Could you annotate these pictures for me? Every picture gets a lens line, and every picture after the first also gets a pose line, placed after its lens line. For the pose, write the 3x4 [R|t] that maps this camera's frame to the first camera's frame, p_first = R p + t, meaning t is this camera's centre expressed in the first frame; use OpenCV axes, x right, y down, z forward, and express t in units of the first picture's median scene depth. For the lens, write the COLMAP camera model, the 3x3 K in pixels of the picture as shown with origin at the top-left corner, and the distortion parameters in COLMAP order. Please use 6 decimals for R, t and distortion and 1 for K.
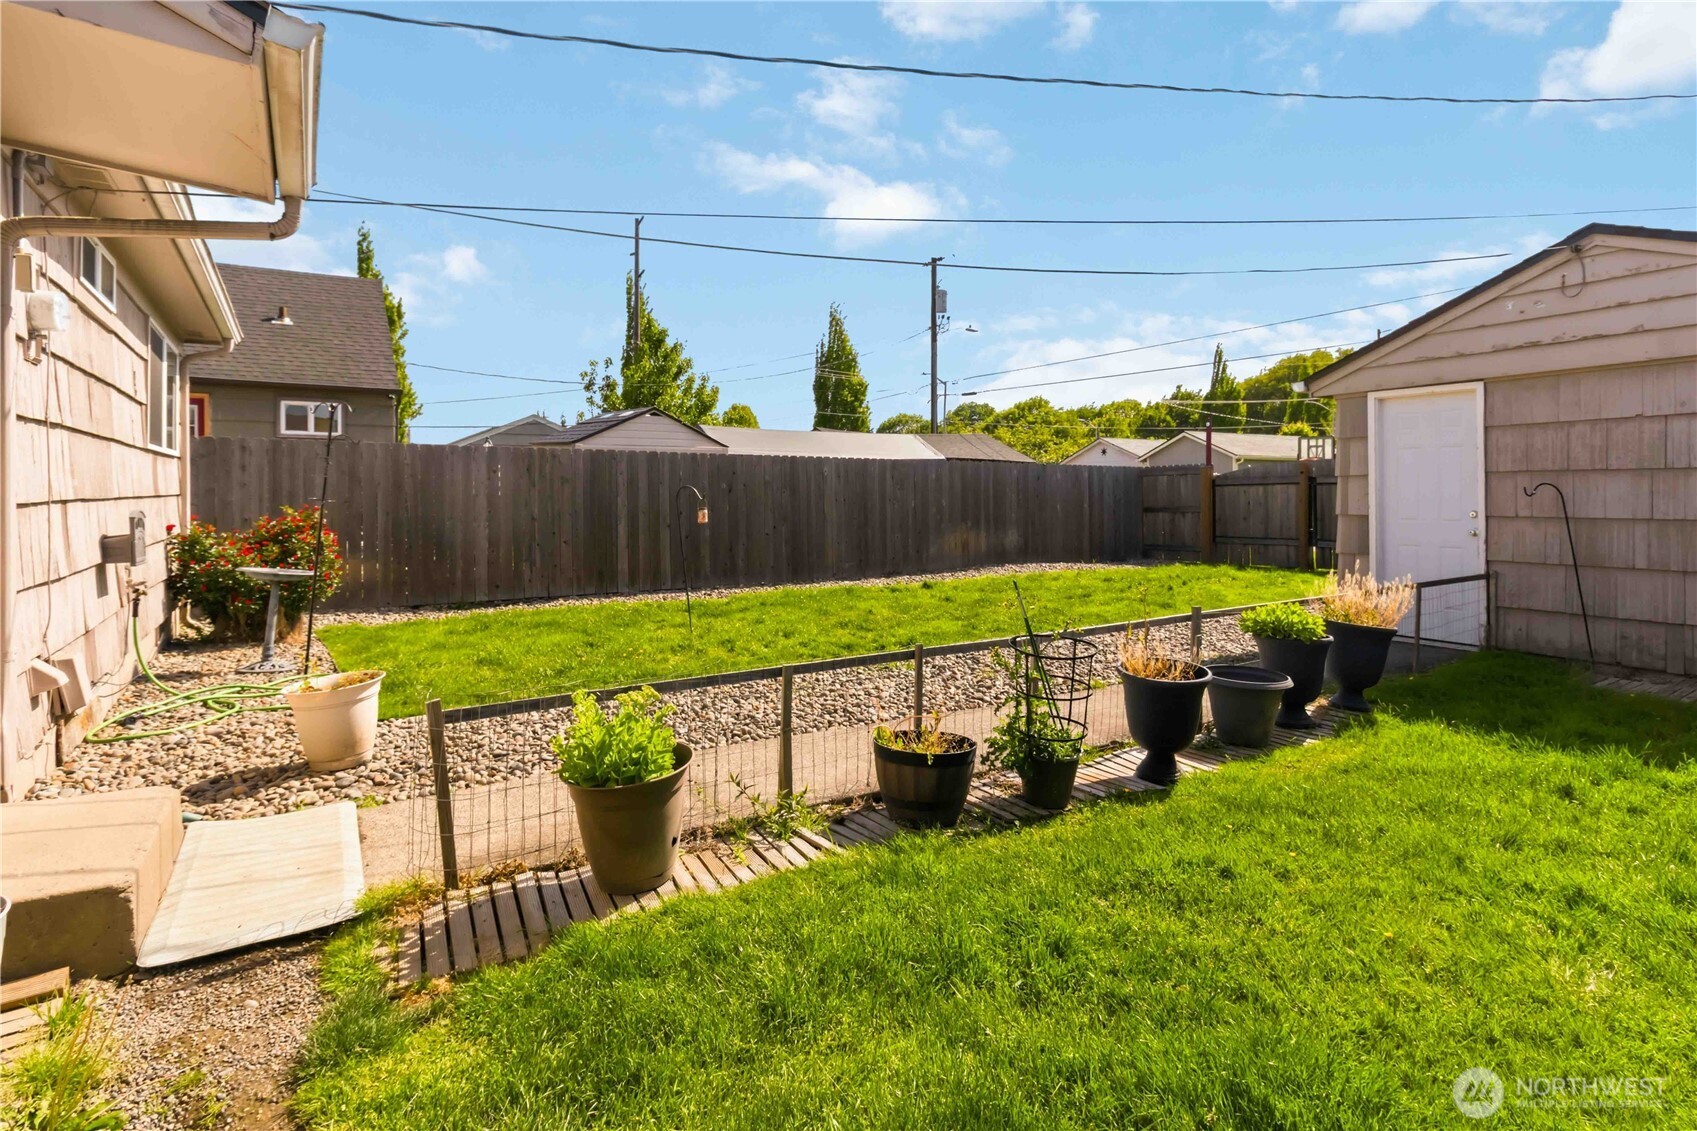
lens RADIAL K [[833.8, 0, 876.4], [0, 833.8, 490.7], [0, 0, 1]] dist [0.001774, 0.000204]
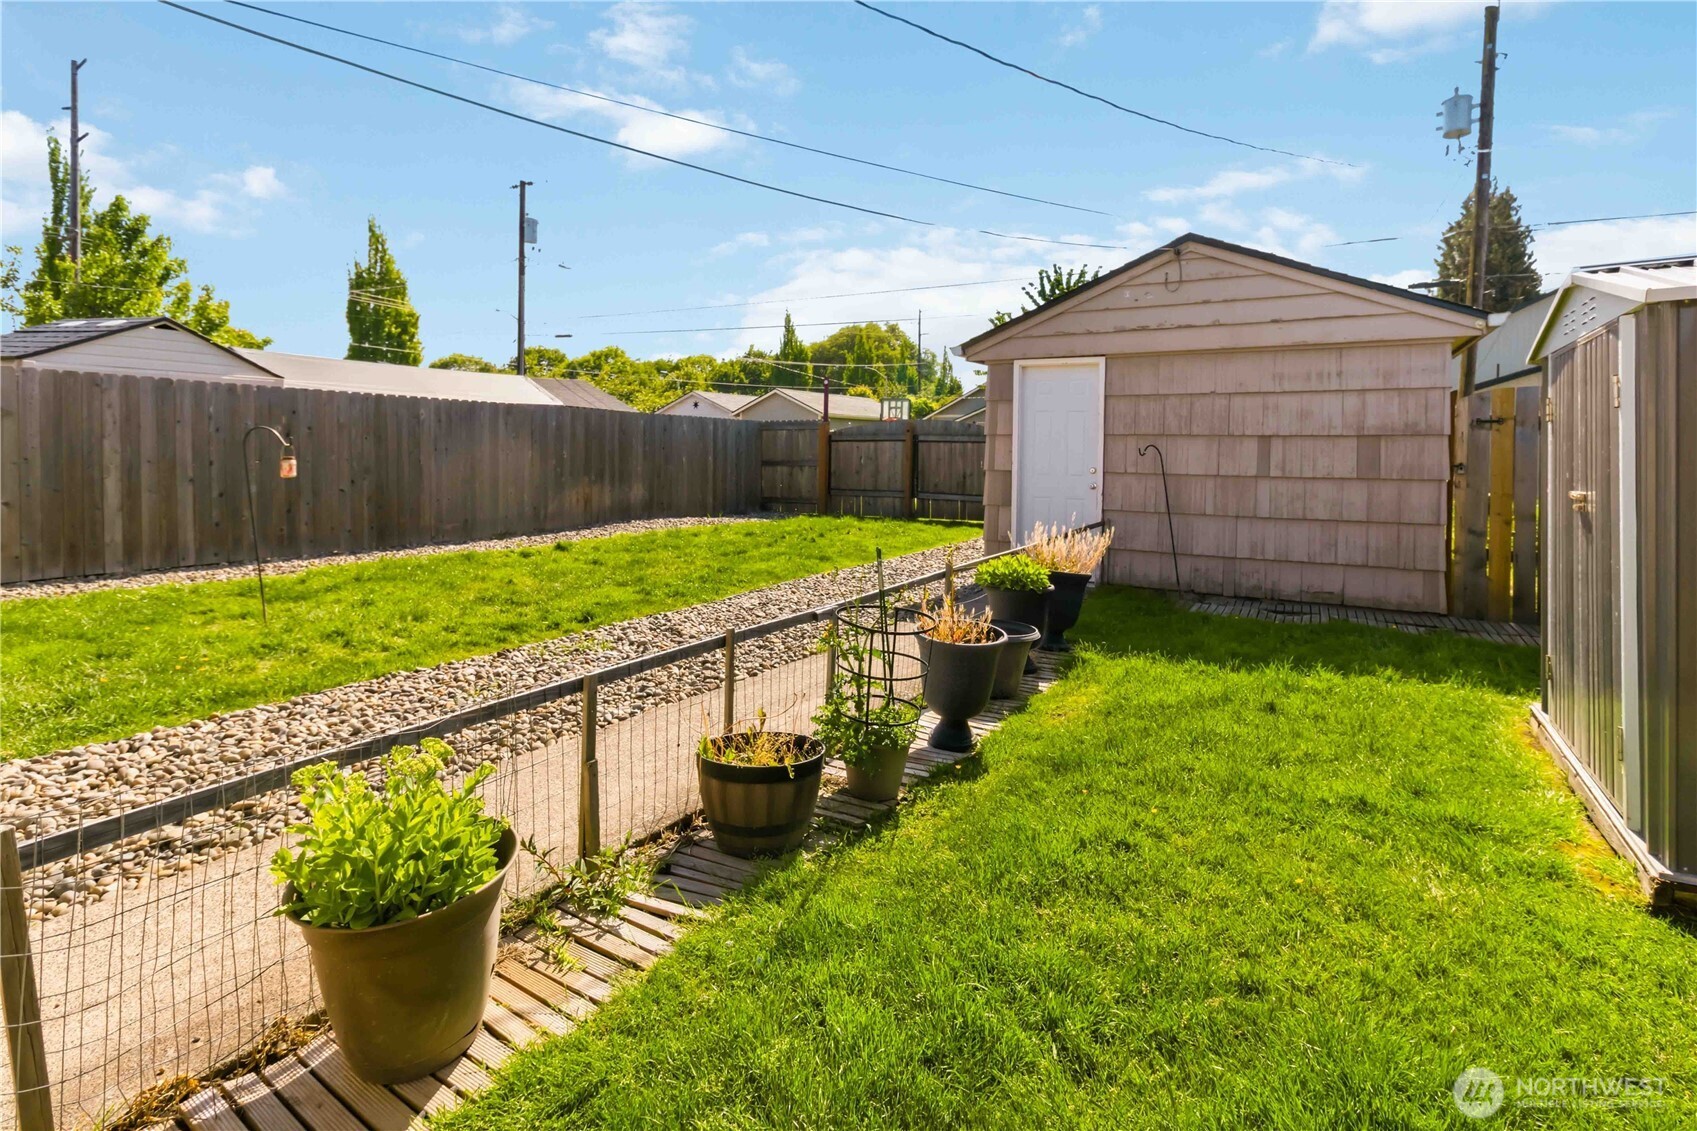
lens RADIAL K [[834.7, 0, 864.2], [0, 834.7, 470.1], [0, 0, 1]] dist [0.003183, -0.001516]
pose [[0.885277, 0.004622, 0.465042, -0.098576], [-0.019697, 0.999426, 0.027562, 0.001769], [-0.464648, -0.033560, 0.884859, 0.101094]]
